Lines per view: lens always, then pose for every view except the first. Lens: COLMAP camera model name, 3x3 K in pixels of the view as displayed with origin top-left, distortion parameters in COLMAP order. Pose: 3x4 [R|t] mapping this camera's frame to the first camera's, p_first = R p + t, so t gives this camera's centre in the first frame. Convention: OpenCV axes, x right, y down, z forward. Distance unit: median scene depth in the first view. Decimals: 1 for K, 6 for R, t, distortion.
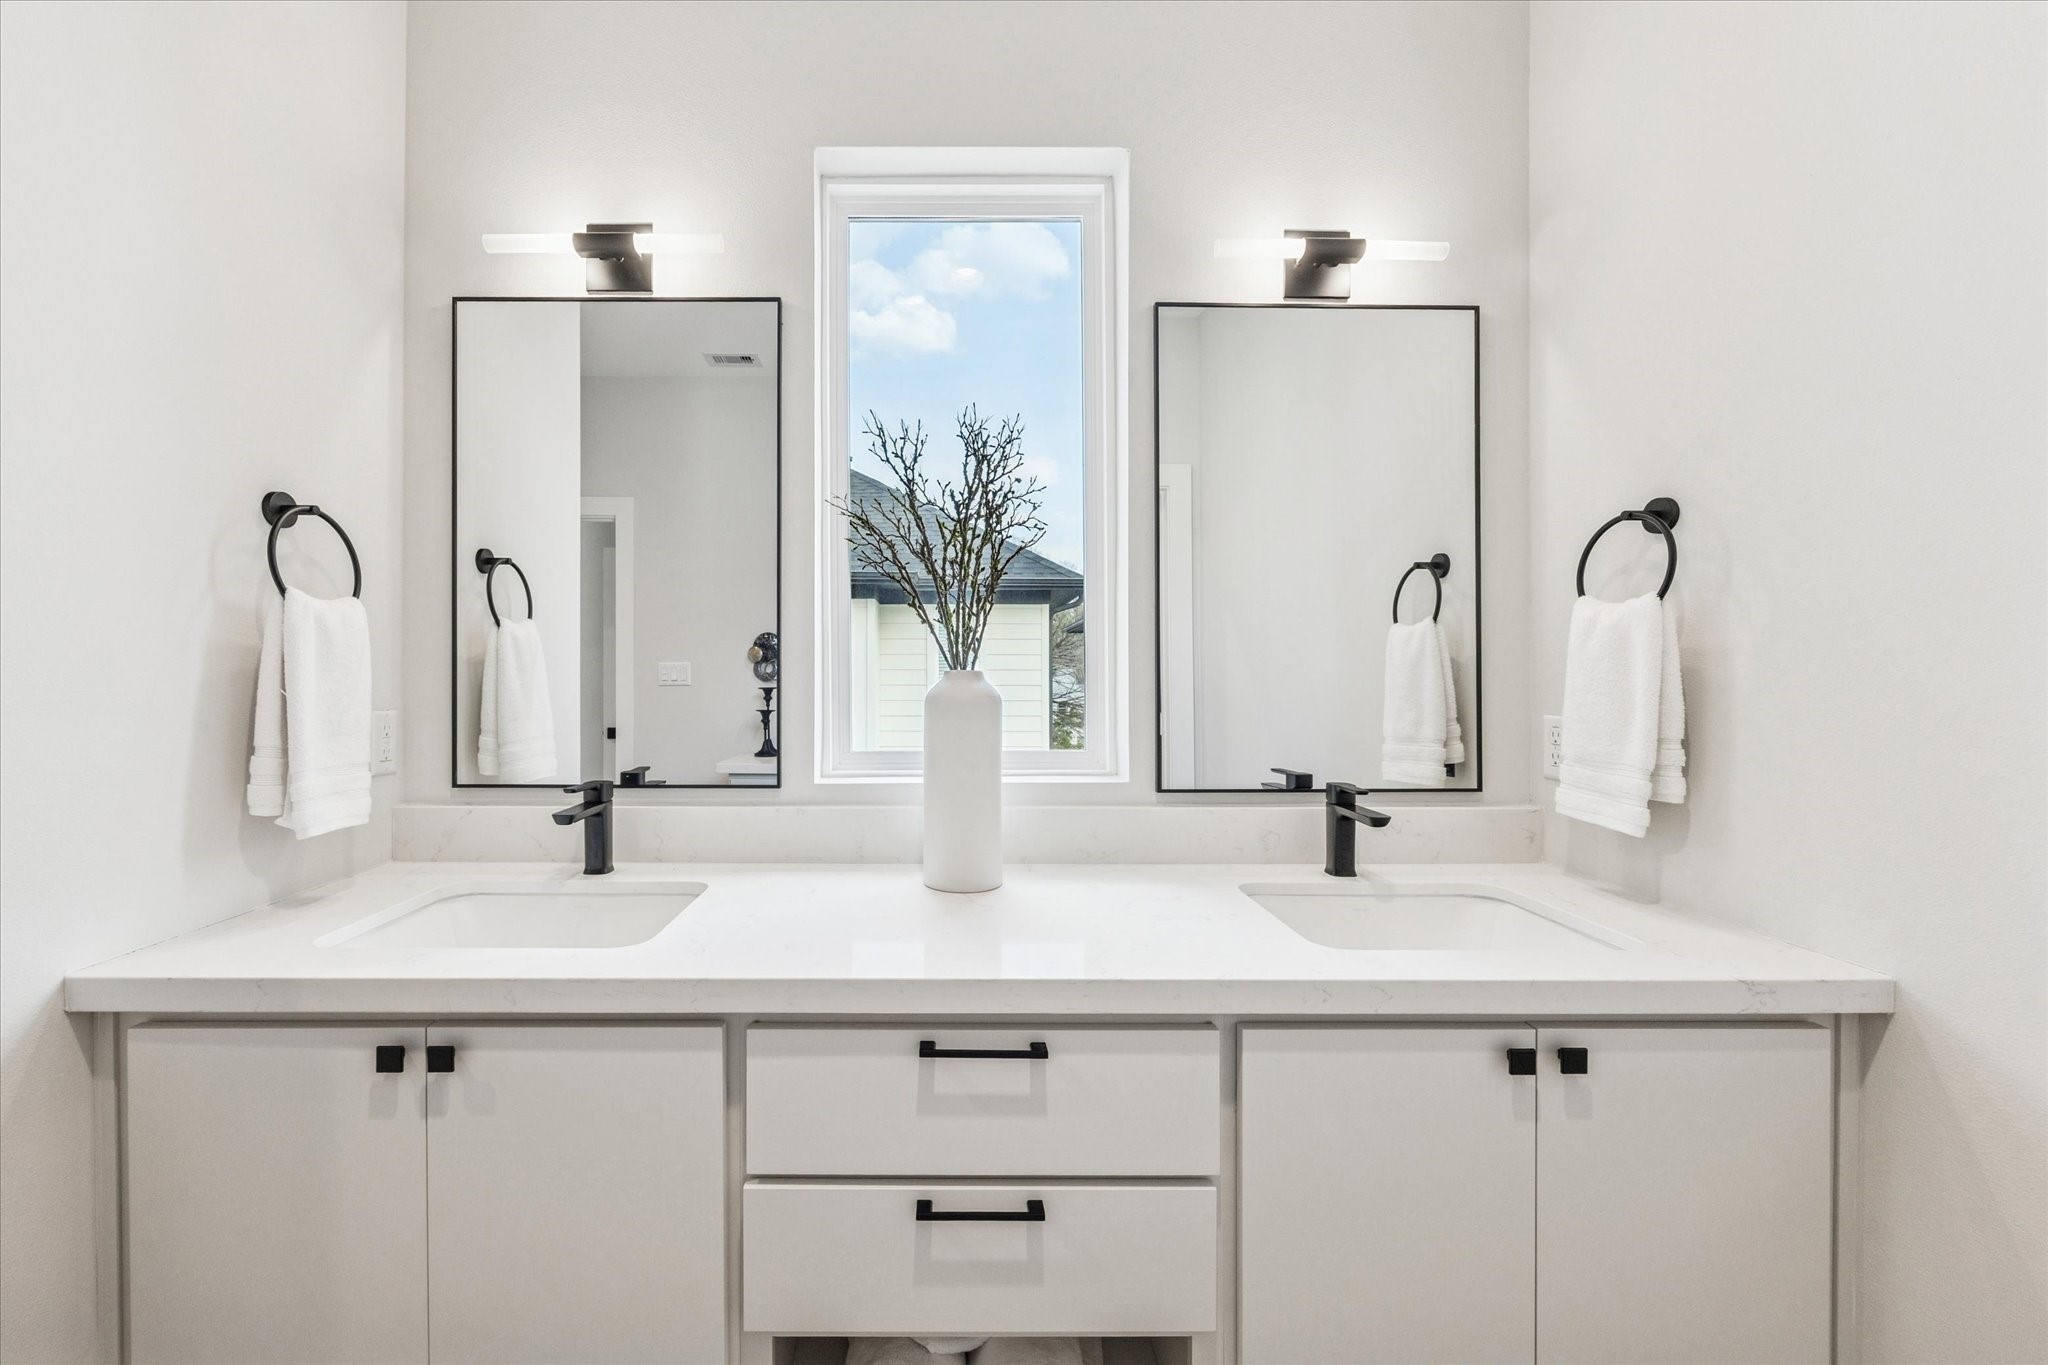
lens RADIAL K [[807.0, 0, 1023.5], [0, 807.0, 705.5], [0, 0, 1]] dist [0.001024, 0.000246]
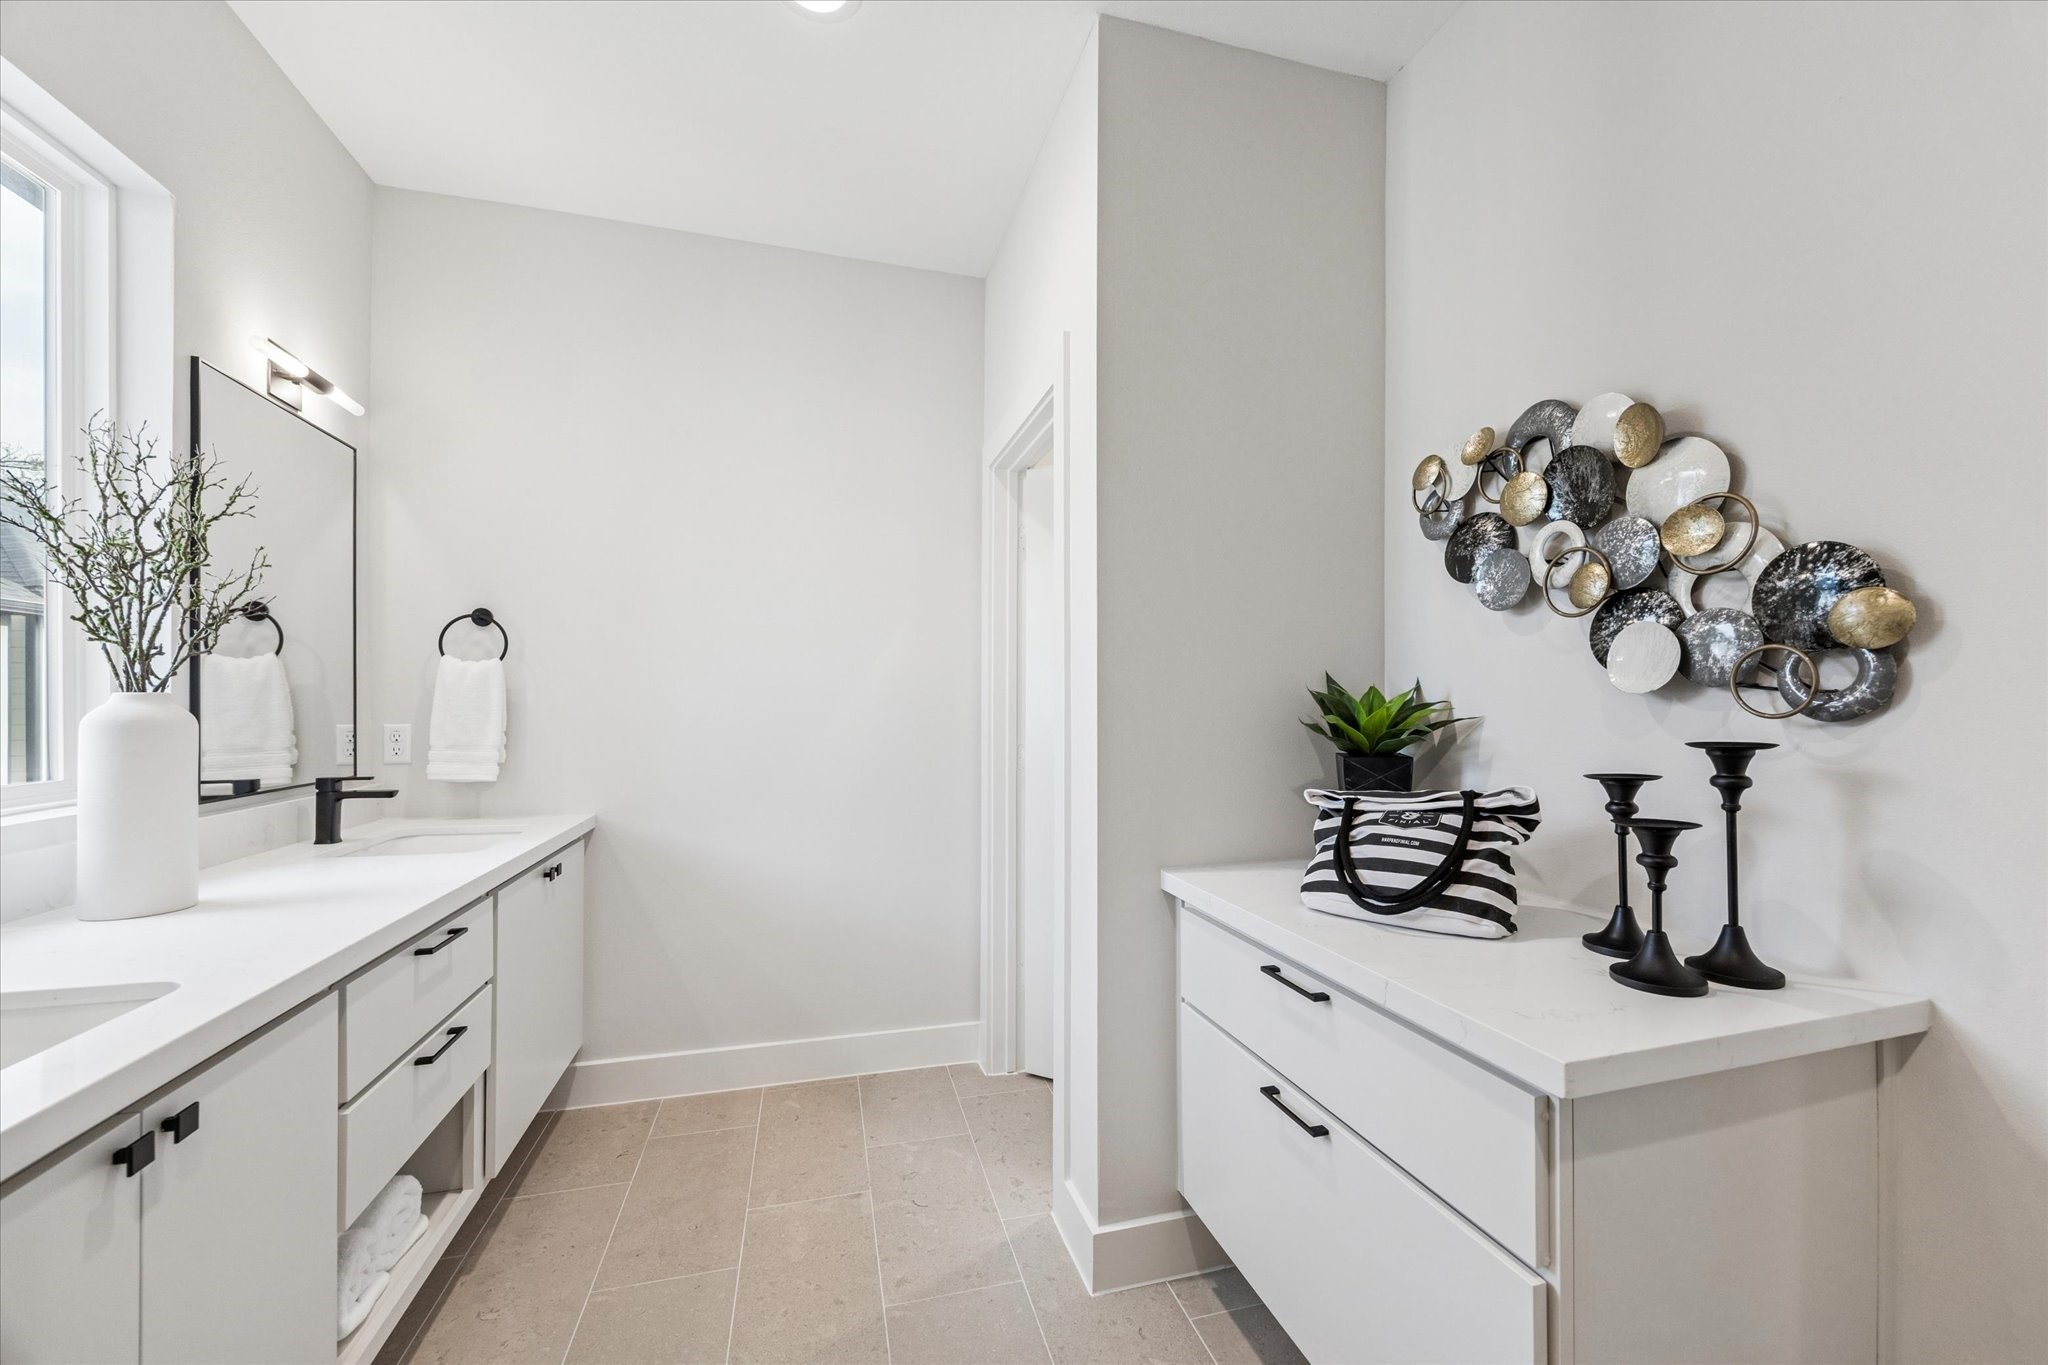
lens RADIAL K [[807.0, 0, 1023.5], [0, 807.0, 705.5], [0, 0, 1]] dist [0.001024, 0.000246]
pose [[-0.260627, -0.002512, 0.965436, -1.324315], [0.027172, 0.999581, 0.009936, -0.007270], [-0.965057, 0.028823, -0.260450, 0.229446]]
